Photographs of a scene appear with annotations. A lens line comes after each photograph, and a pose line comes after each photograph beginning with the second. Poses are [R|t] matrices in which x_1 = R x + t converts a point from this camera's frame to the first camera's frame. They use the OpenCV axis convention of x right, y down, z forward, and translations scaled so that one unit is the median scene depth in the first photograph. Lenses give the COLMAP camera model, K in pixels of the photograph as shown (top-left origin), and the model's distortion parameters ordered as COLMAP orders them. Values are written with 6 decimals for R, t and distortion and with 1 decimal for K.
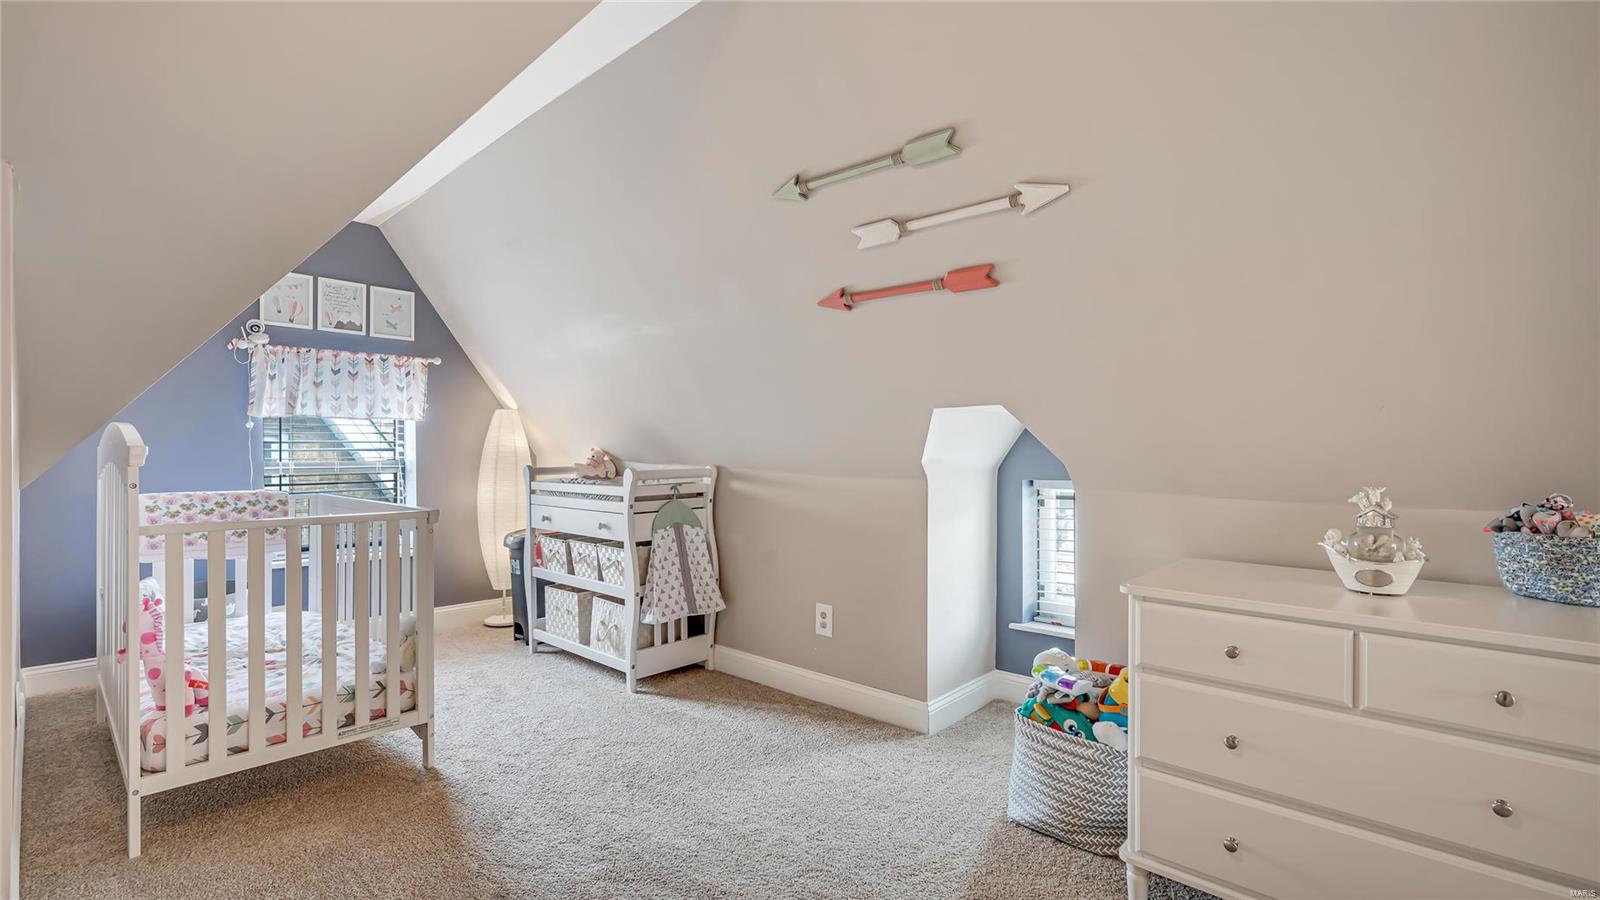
lens RADIAL K [[735.2, 0, 788.7], [0, 735.2, 448.2], [0, 0, 1]] dist [-0.000478, 0.000951]
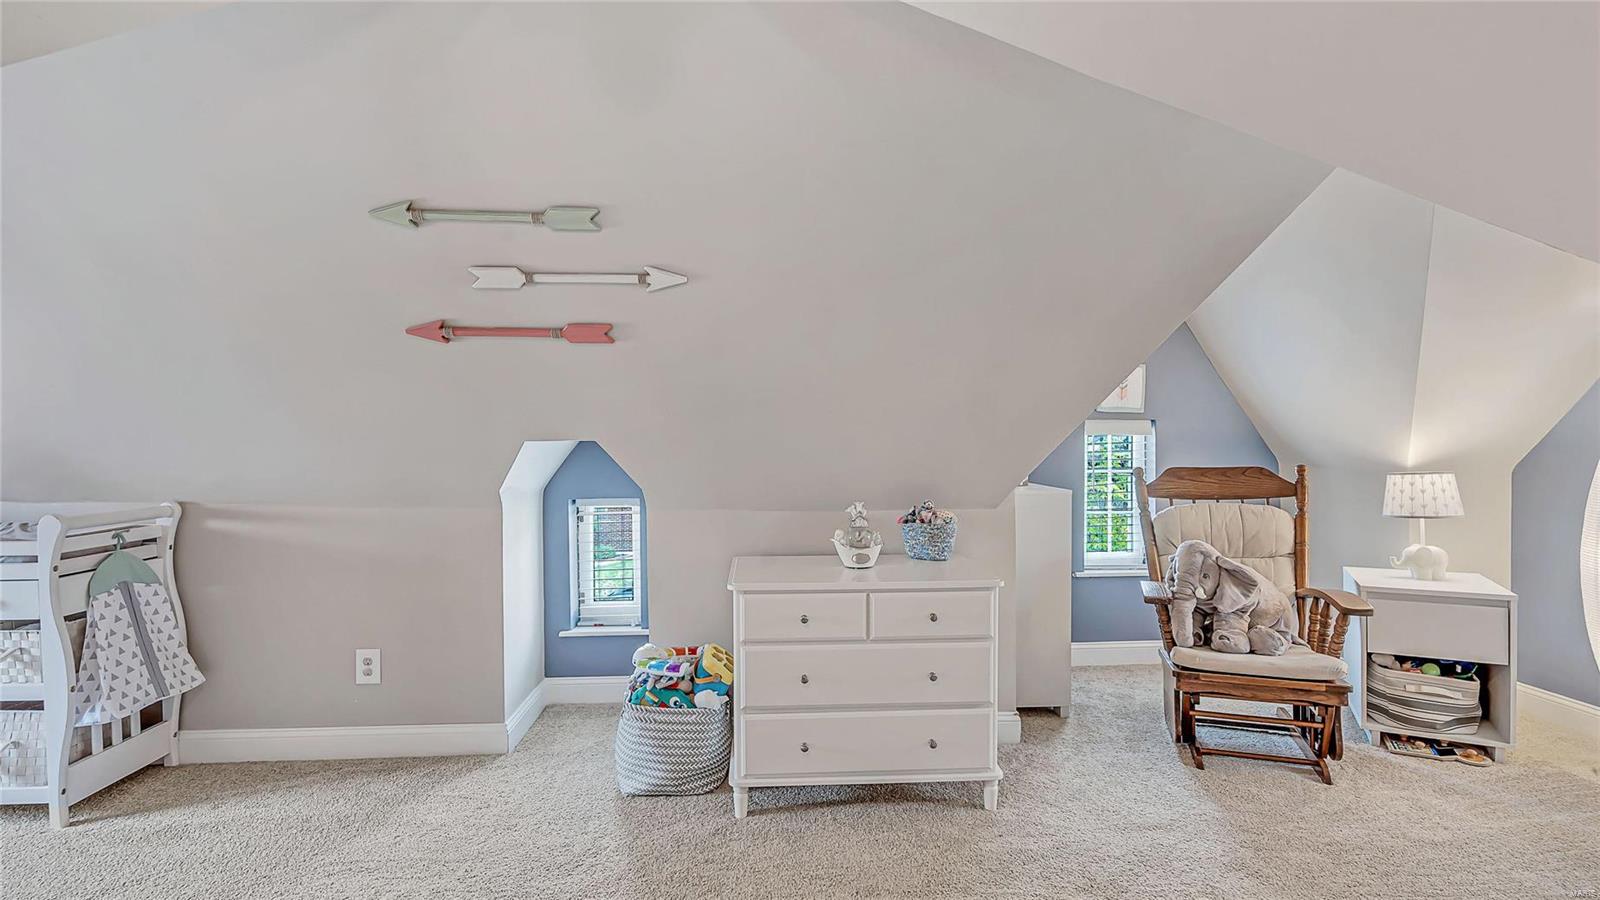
lens RADIAL K [[759.1, 0, 797.4], [0, 759.1, 444.5], [0, 0, 1]] dist [0.001981, 0.000891]
pose [[0.696852, -0.008221, 0.717167, -0.250145], [0.005716, 0.999966, 0.005909, -0.042546], [-0.717192, -0.000019, 0.696876, -0.032455]]
